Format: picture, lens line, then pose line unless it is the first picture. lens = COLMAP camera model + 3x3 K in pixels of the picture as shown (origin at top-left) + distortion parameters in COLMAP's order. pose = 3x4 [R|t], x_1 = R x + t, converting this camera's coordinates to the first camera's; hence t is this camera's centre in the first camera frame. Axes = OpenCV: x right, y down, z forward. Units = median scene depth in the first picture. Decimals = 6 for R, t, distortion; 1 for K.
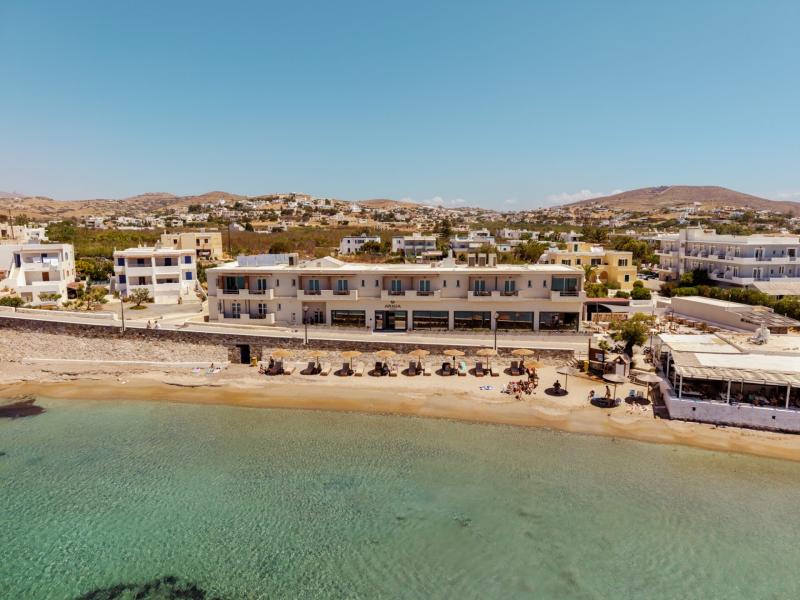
lens RADIAL K [[537.6, 0, 400.6], [0, 537.6, 299.0], [0, 0, 1]] dist [0.017433, -0.023231]
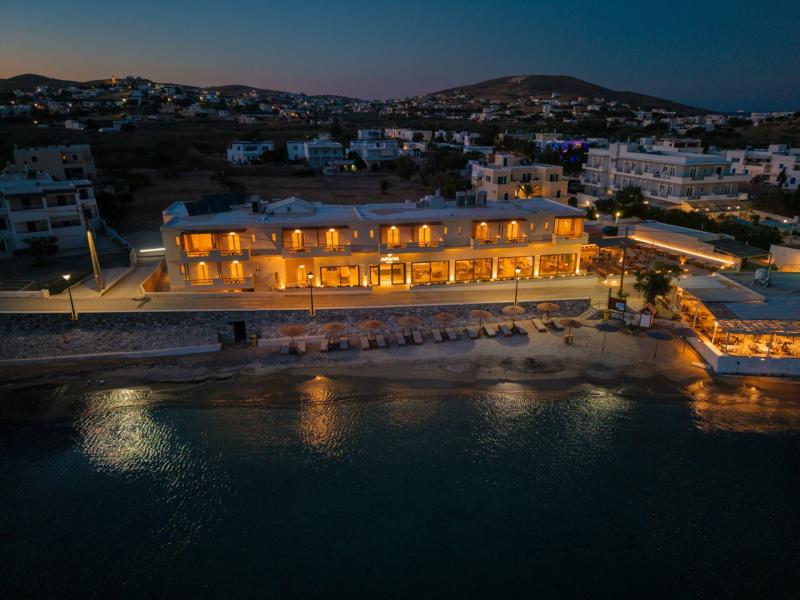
lens RADIAL K [[537.6, 0, 401.1], [0, 537.6, 299.0], [0, 0, 1]] dist [0.017433, -0.023231]
pose [[0.968962, -0.082413, 0.233068, -0.156720], [0.035801, 0.979636, 0.197562, -0.071813], [-0.244604, -0.183086, 0.952181, 0.090348]]
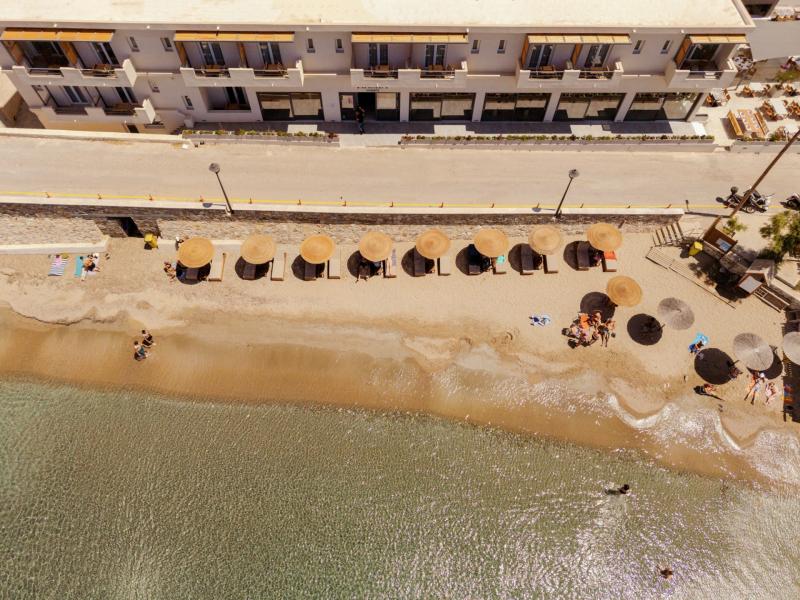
lens RADIAL K [[537.6, 0, 398.8], [0, 537.6, 304.9], [0, 0, 1]] dist [0.017433, -0.023231]
pose [[0.995193, -0.073265, 0.064982, -0.028942], [-0.008006, 0.600460, 0.799615, -0.208621], [-0.097603, -0.796291, 0.596987, 0.371331]]
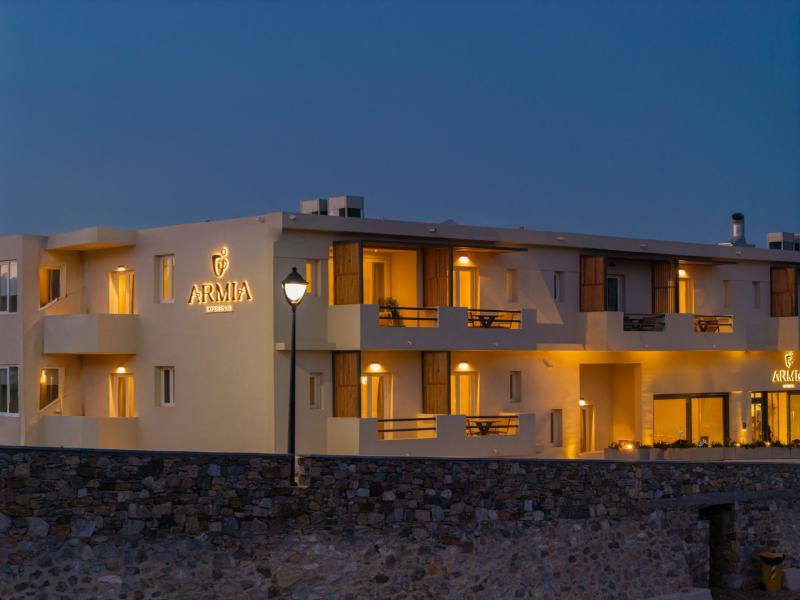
lens RADIAL K [[1609.3, 0, 400.0], [0, 1609.3, 300.3], [0, 0, 1]] dist [-0.034954, 0.000000]
pose [[0.676109, 0.029141, 0.736225, -0.591414], [0.097968, 0.986790, -0.129027, 0.048793], [-0.730260, 0.159363, 0.664323, 0.417322]]
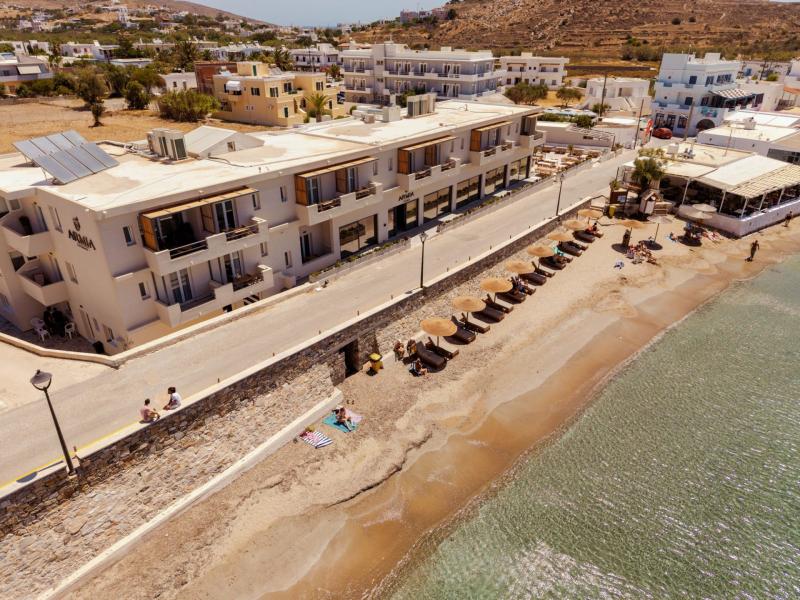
lens RADIAL K [[537.6, 0, 402.5], [0, 537.6, 299.7], [0, 0, 1]] dist [0.017433, -0.023231]
pose [[0.555680, -0.372356, 0.743351, -0.406709], [0.107840, 0.918827, 0.379641, -0.087463], [-0.824372, -0.130796, 0.550729, 0.461684]]
